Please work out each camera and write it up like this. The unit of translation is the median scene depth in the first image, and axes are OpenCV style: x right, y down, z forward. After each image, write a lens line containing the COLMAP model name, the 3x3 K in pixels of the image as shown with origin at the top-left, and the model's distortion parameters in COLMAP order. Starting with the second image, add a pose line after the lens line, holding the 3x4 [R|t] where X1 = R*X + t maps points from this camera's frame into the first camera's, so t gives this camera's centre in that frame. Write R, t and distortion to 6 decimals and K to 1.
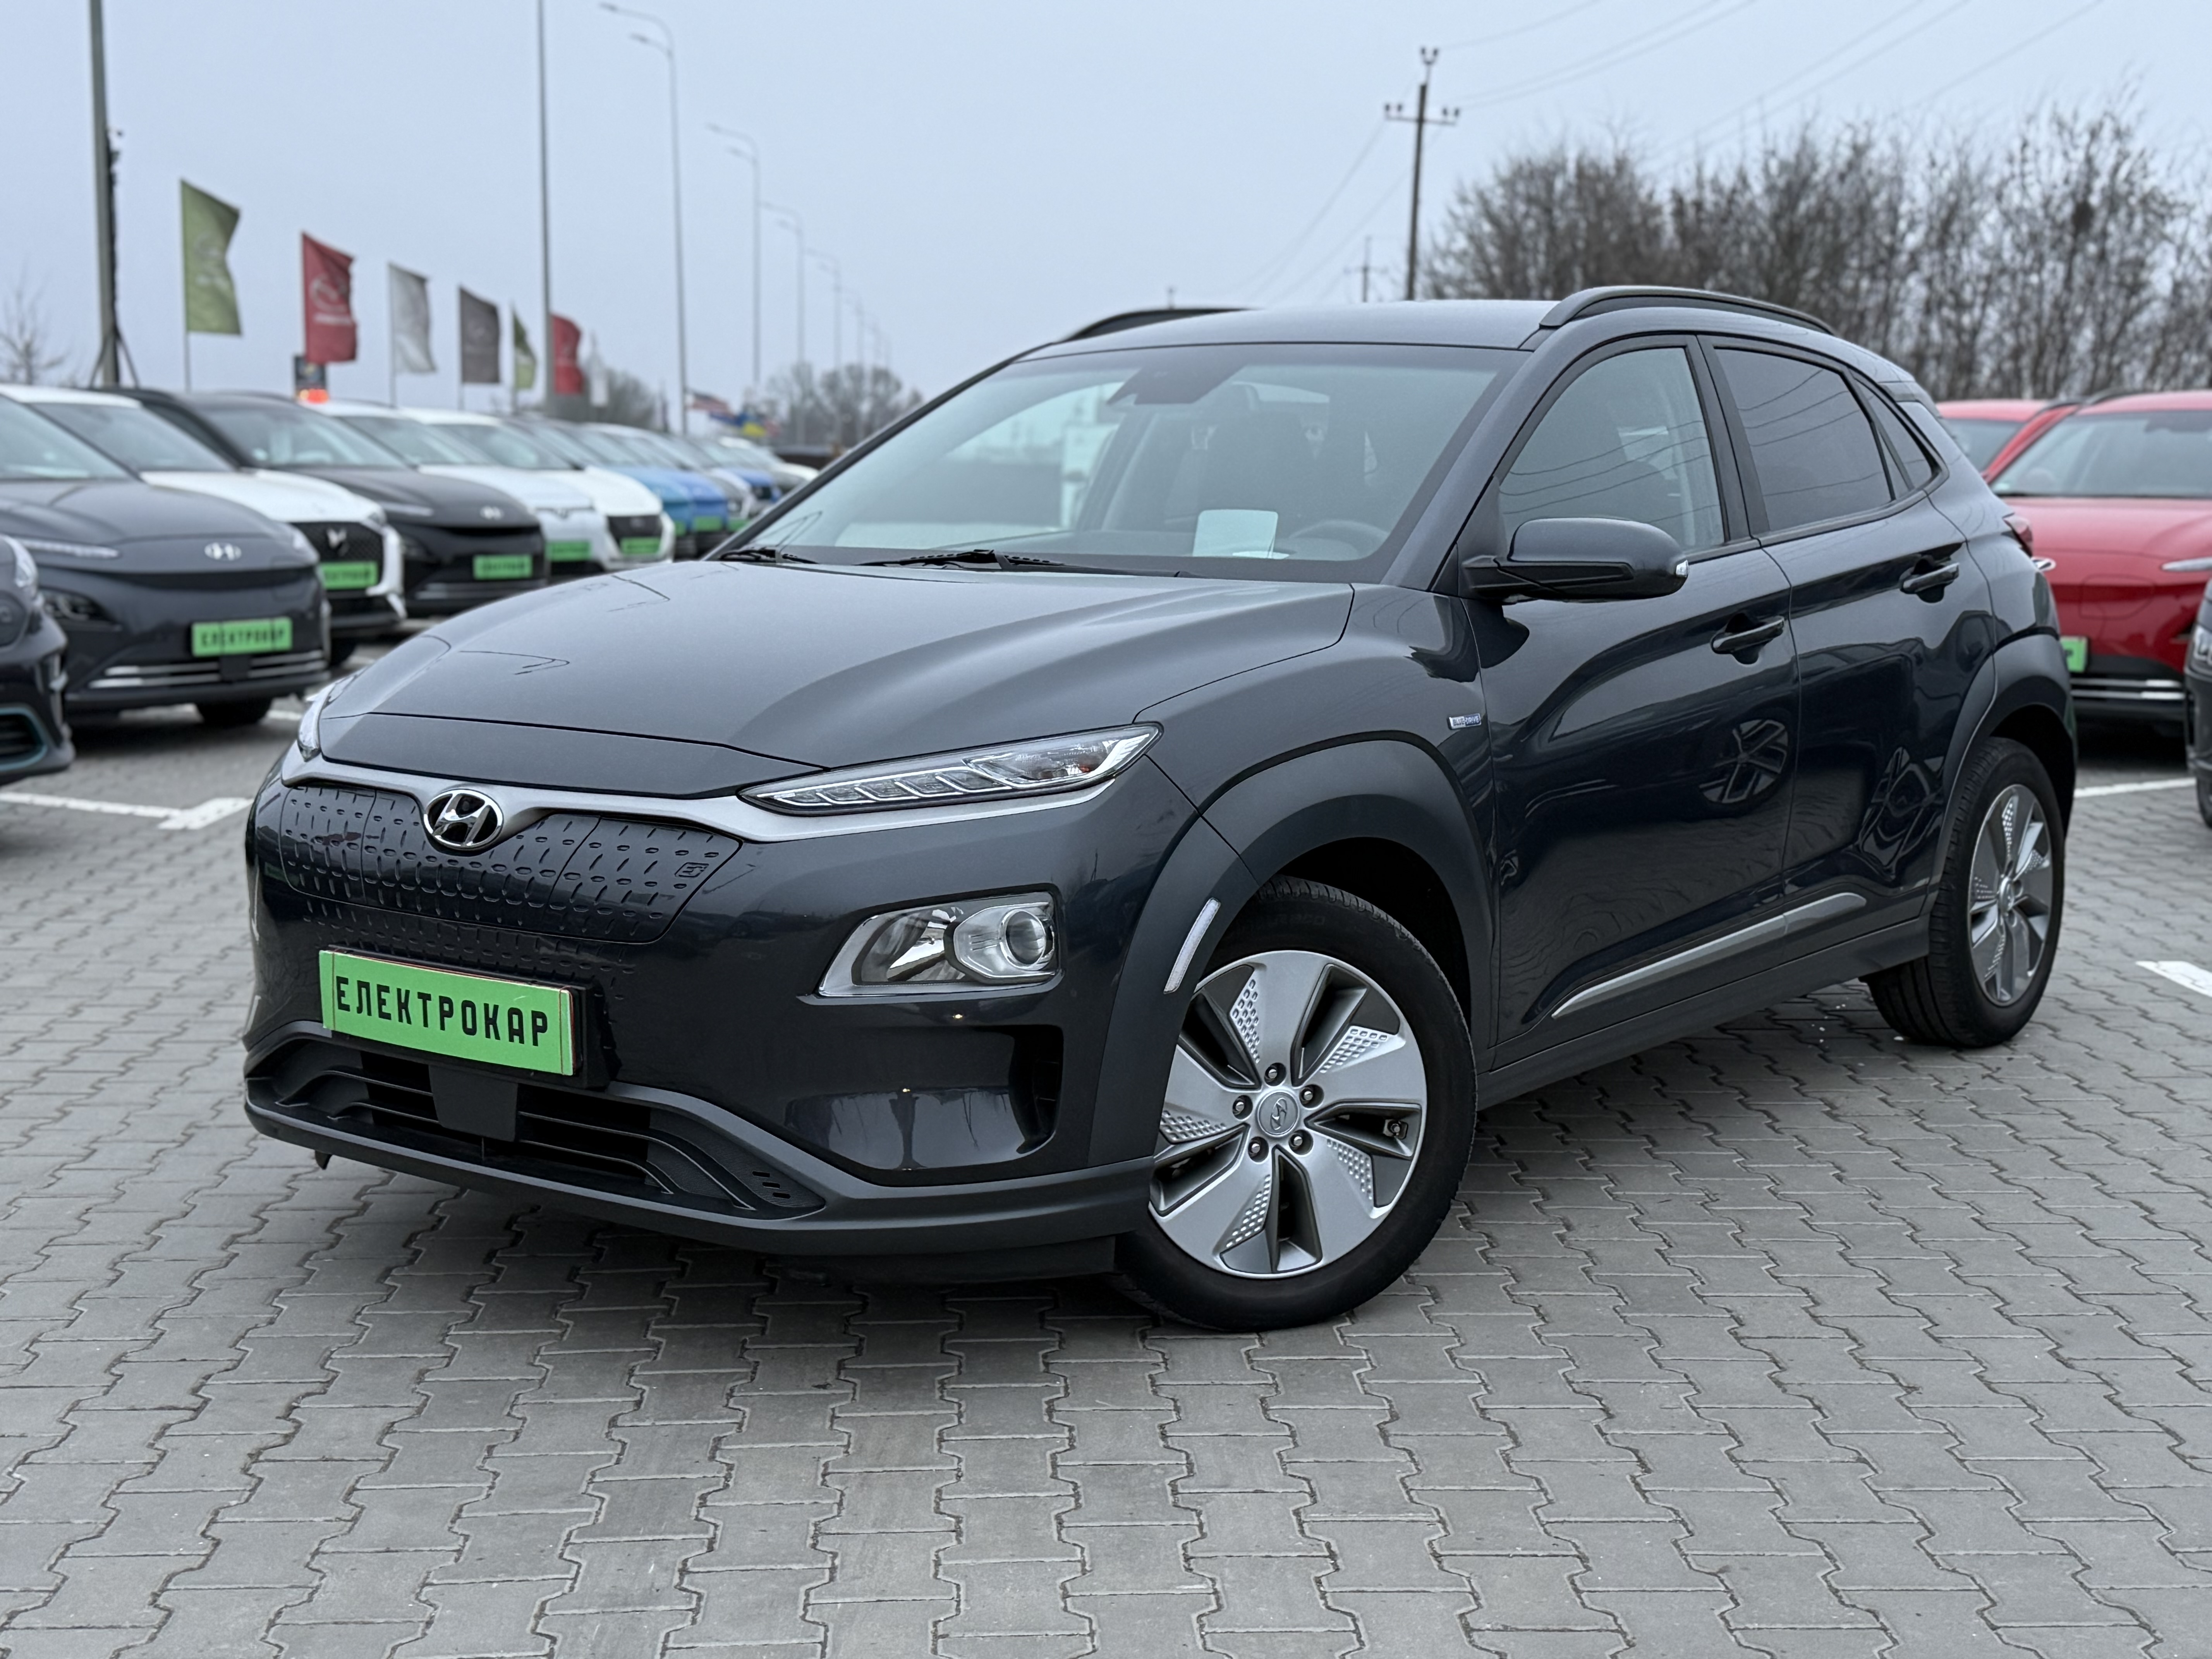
lens RADIAL K [[2866.0, 0, 1089.1], [0, 2866.0, 828.1], [0, 0, 1]] dist [0.223197, -0.533584]
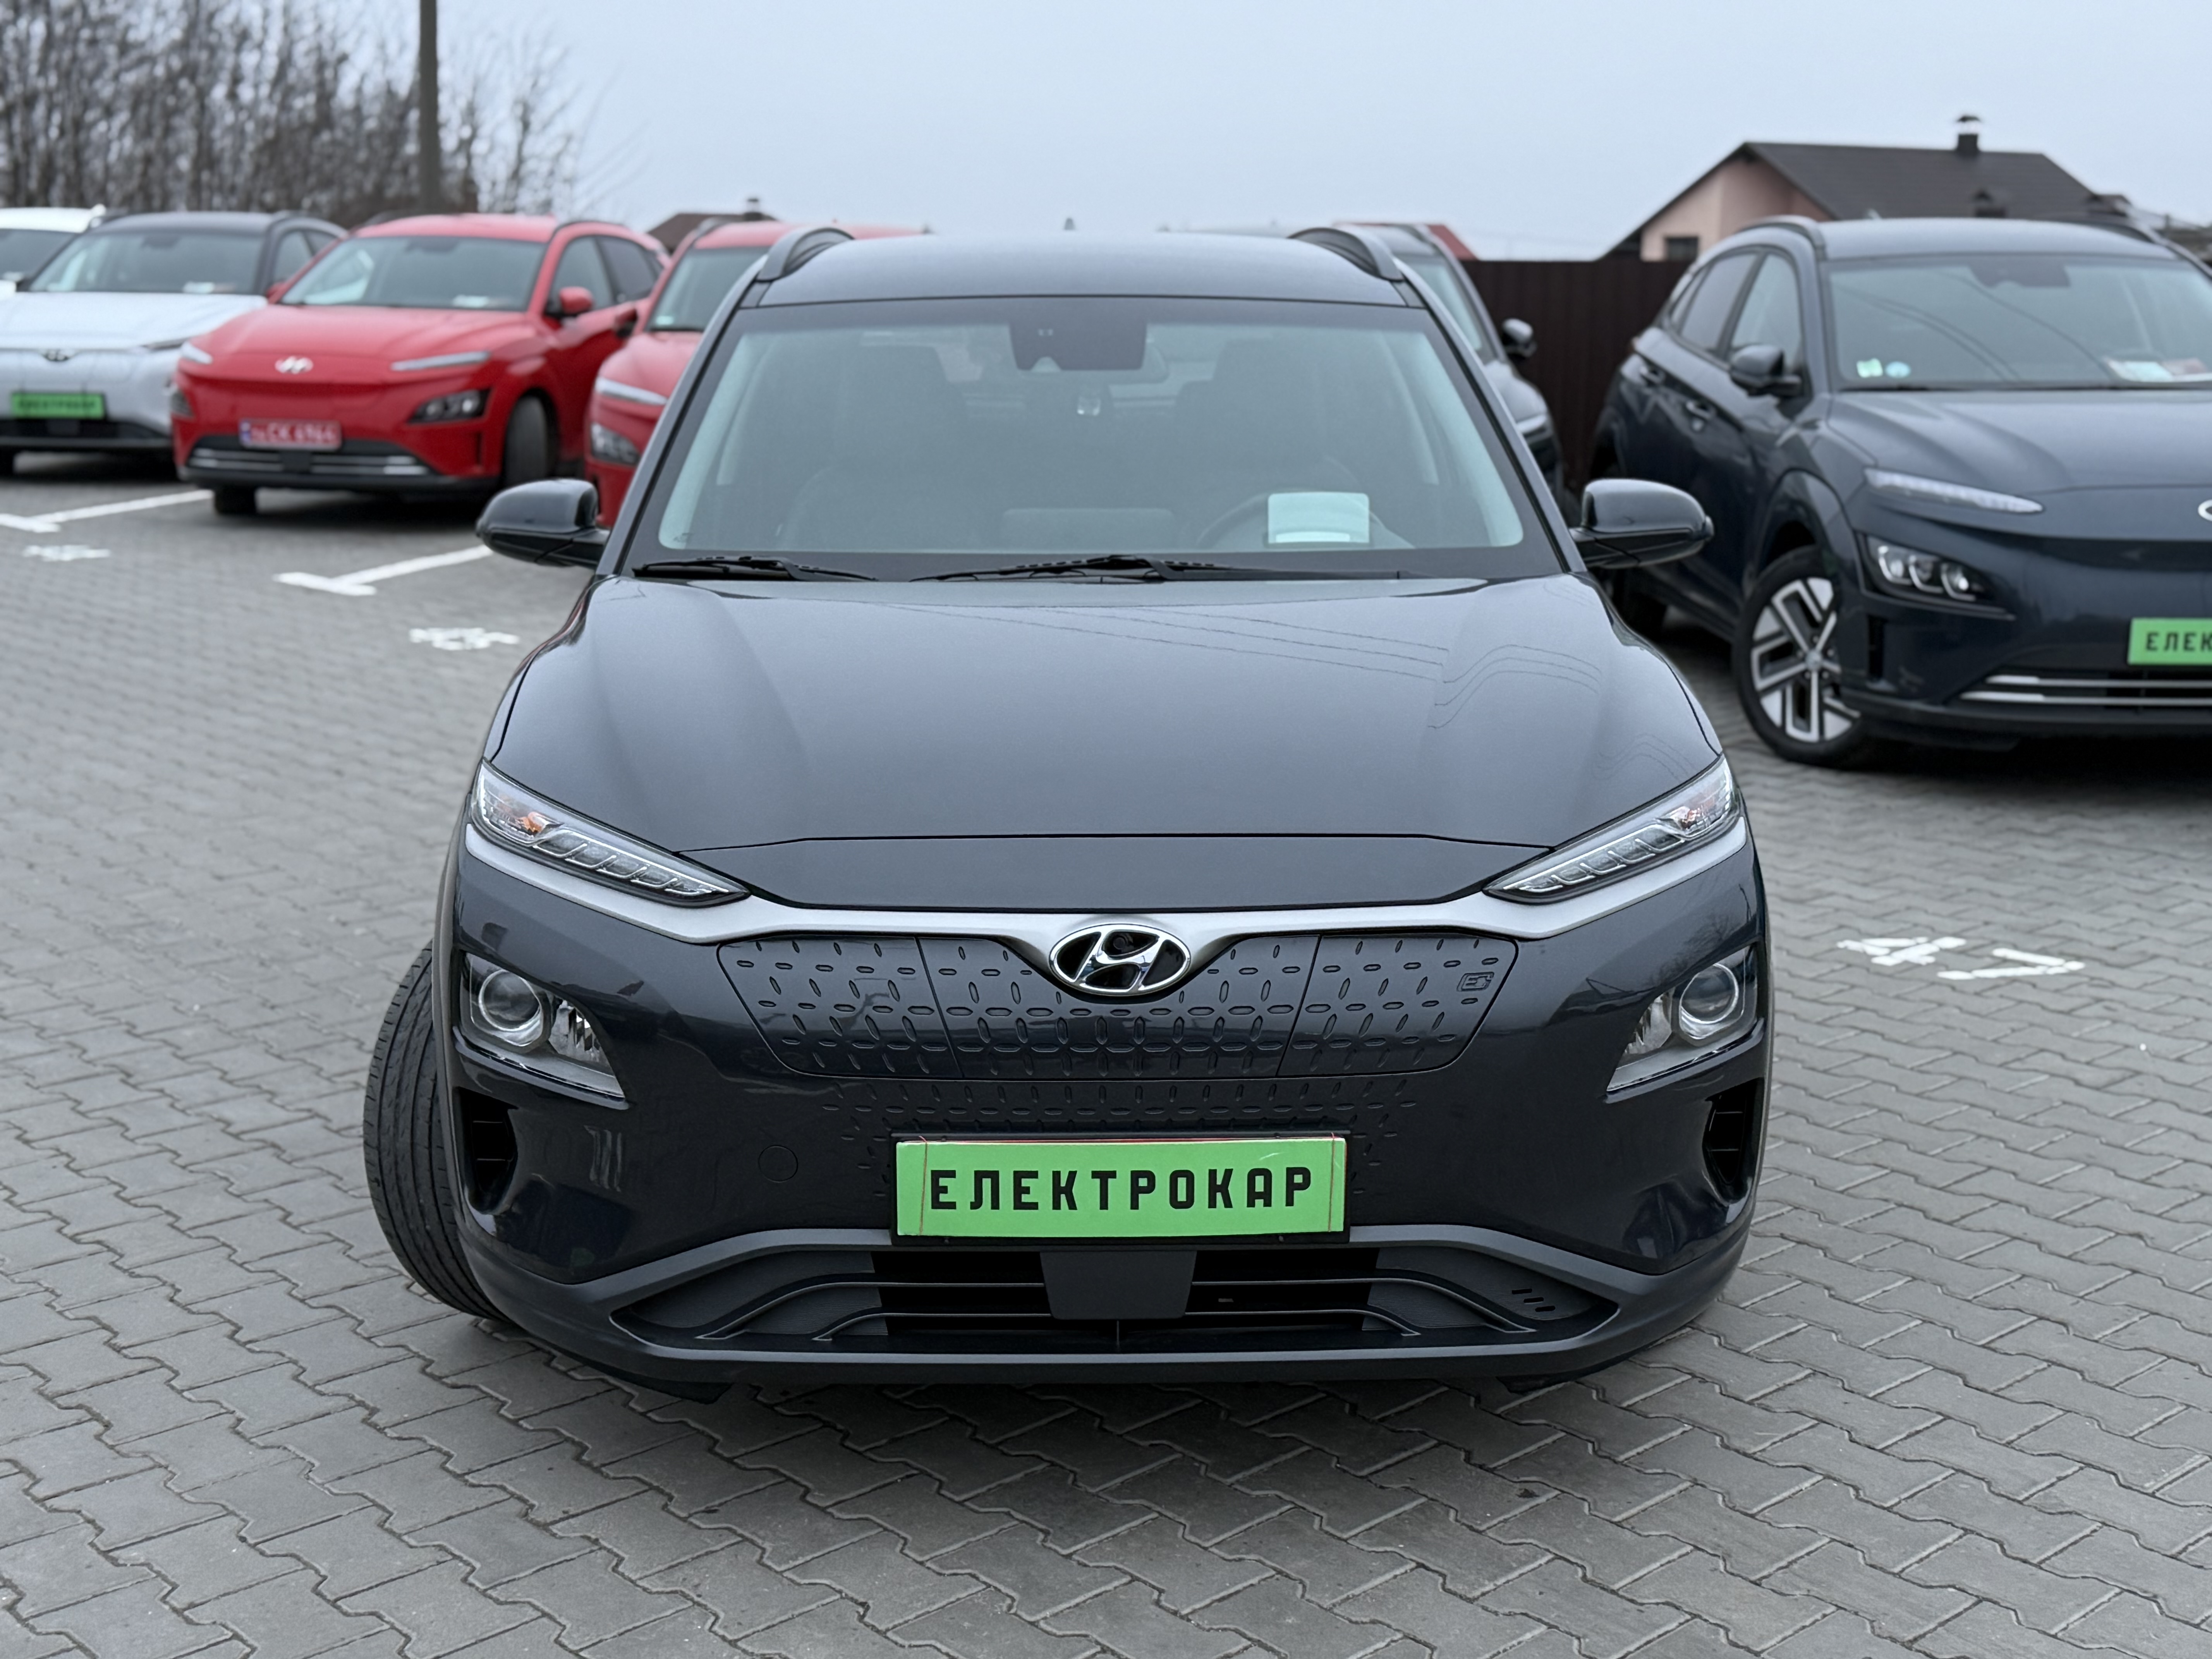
lens RADIAL K [[2866.3, 0, 1106.0], [0, 2866.3, 829.5], [0, 0, 1]] dist [0.219688, -0.514333]
pose [[0.772926, -0.138820, 0.619124, -0.711848], [0.087318, 0.989760, 0.112915, -0.132061], [-0.628460, -0.033215, 0.777133, 0.340263]]
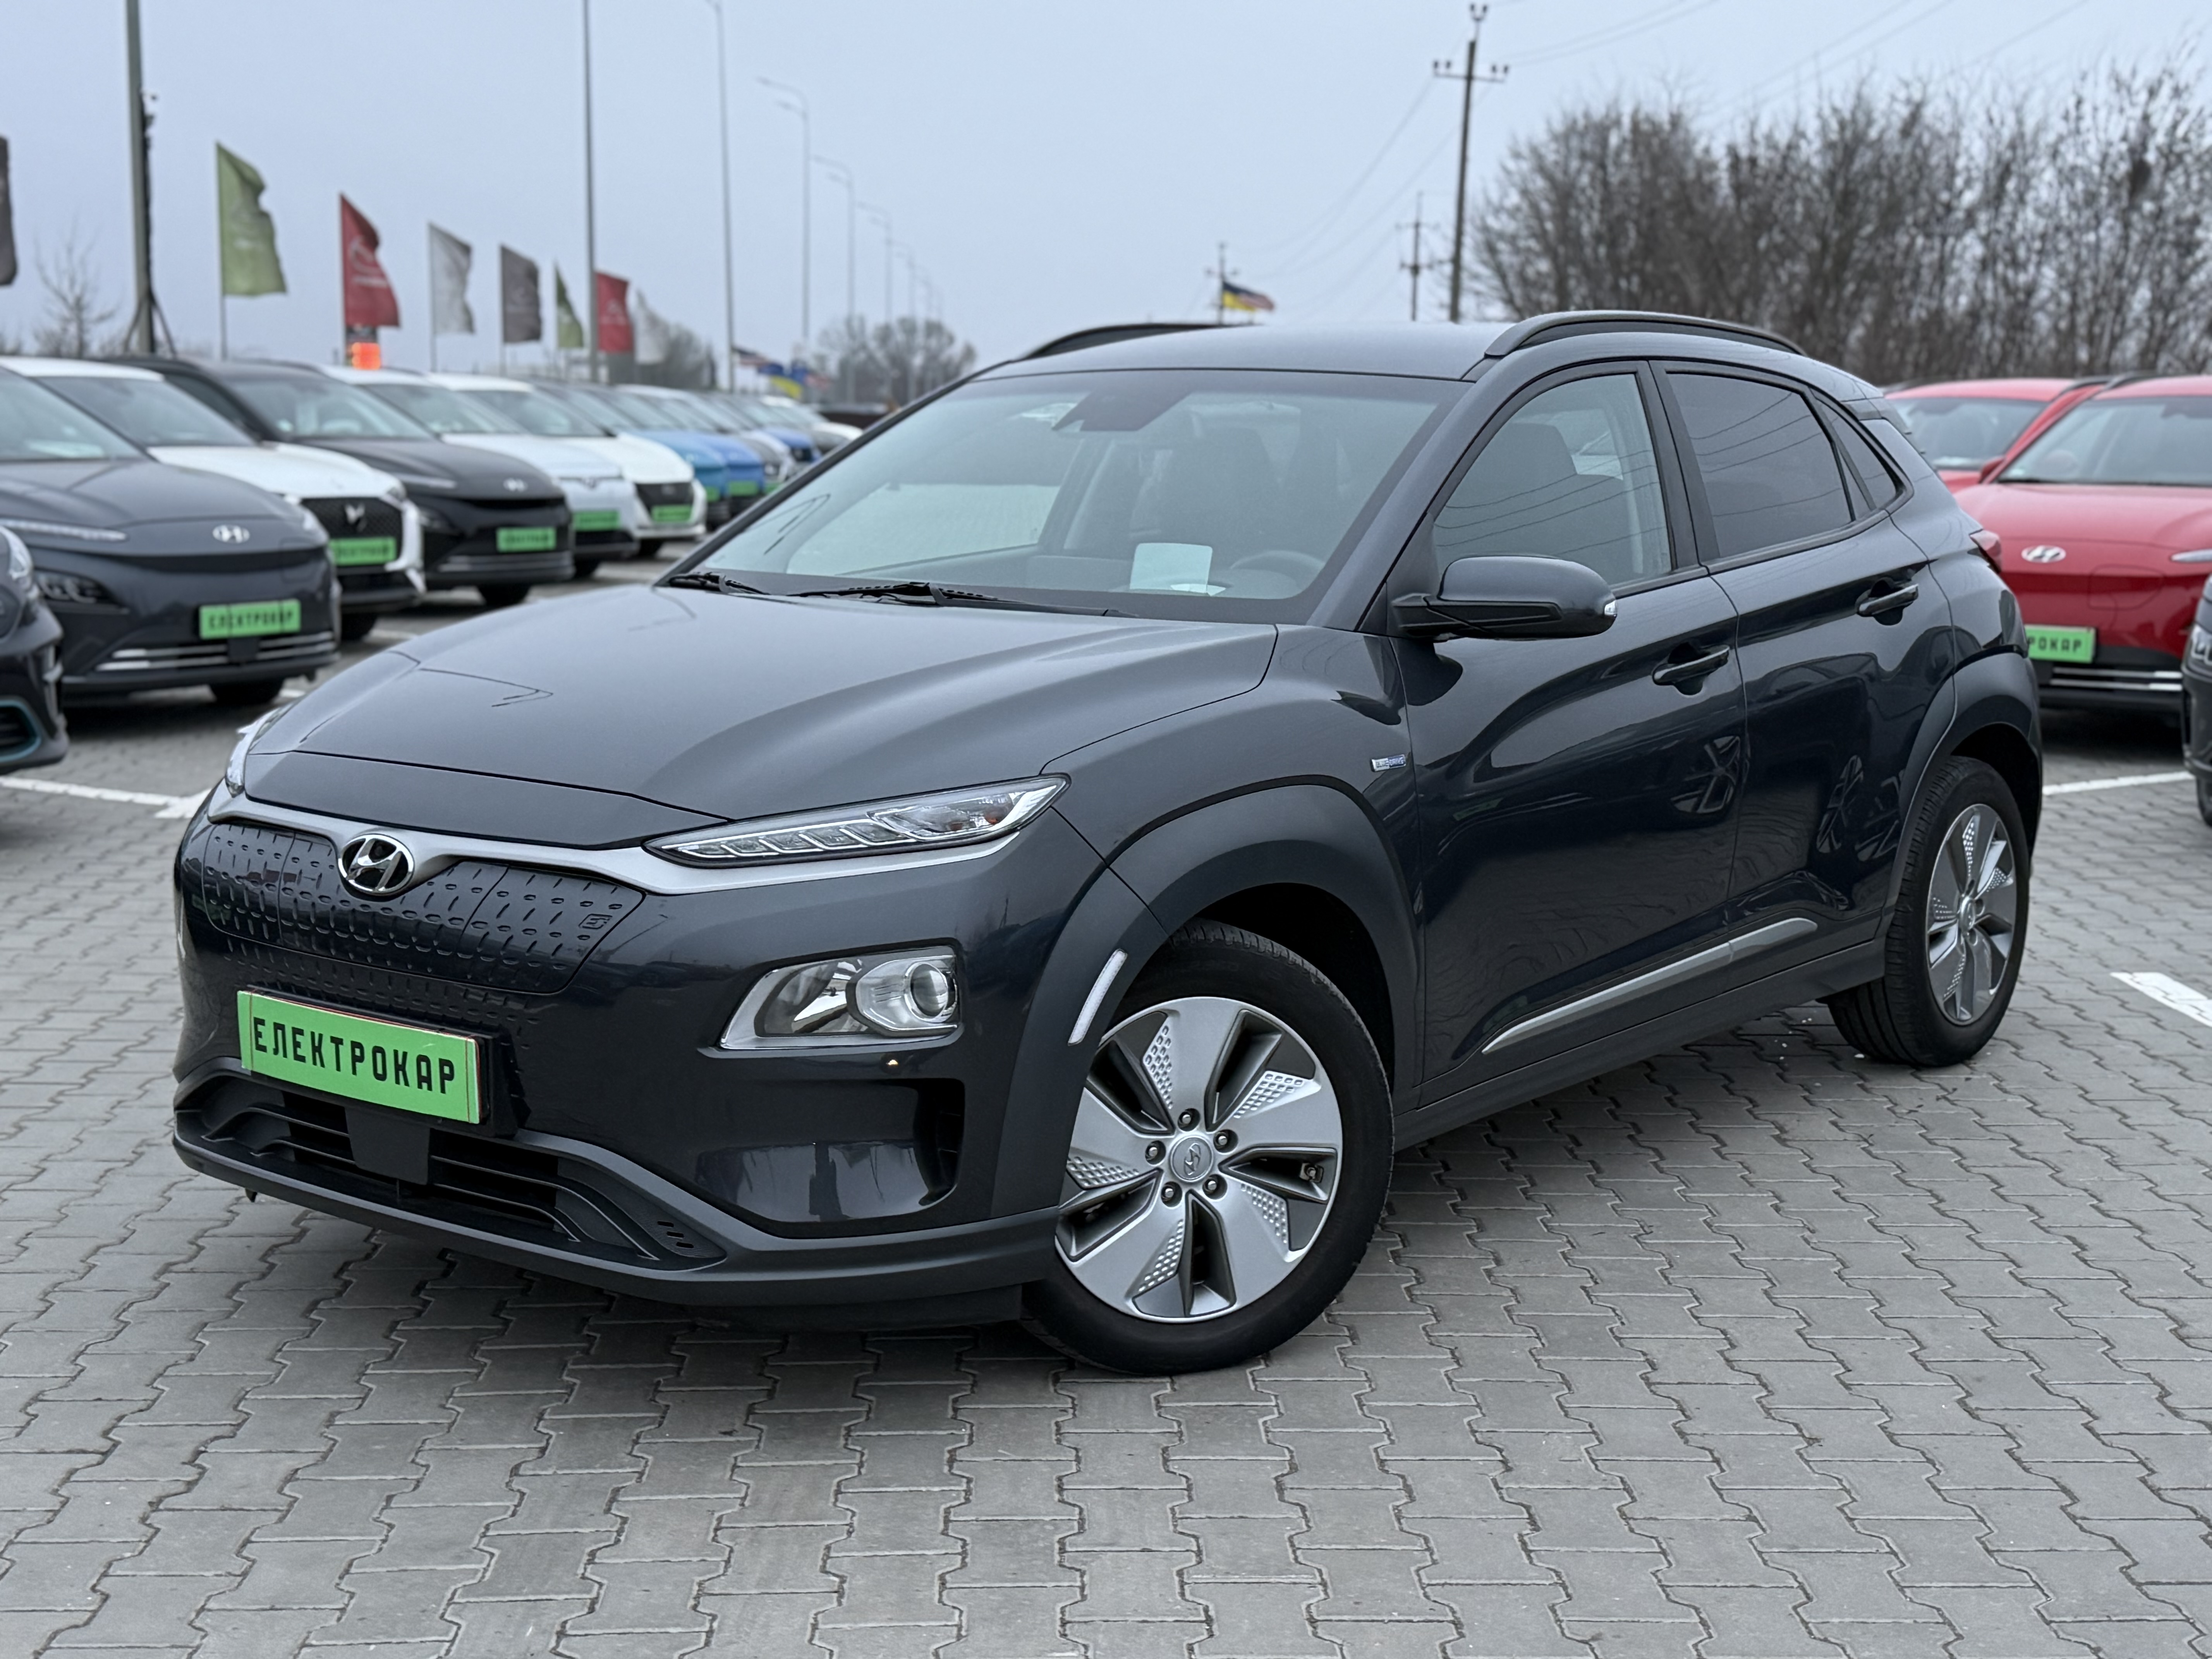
lens RADIAL K [[2866.3, 0, 1106.0], [0, 2866.3, 829.5], [0, 0, 1]] dist [0.219688, -0.514333]
pose [[0.999917, 0.004878, -0.011902, 0.047080], [-0.004686, 0.999859, 0.016123, -0.031518], [0.011979, -0.016066, 0.999799, -0.001788]]
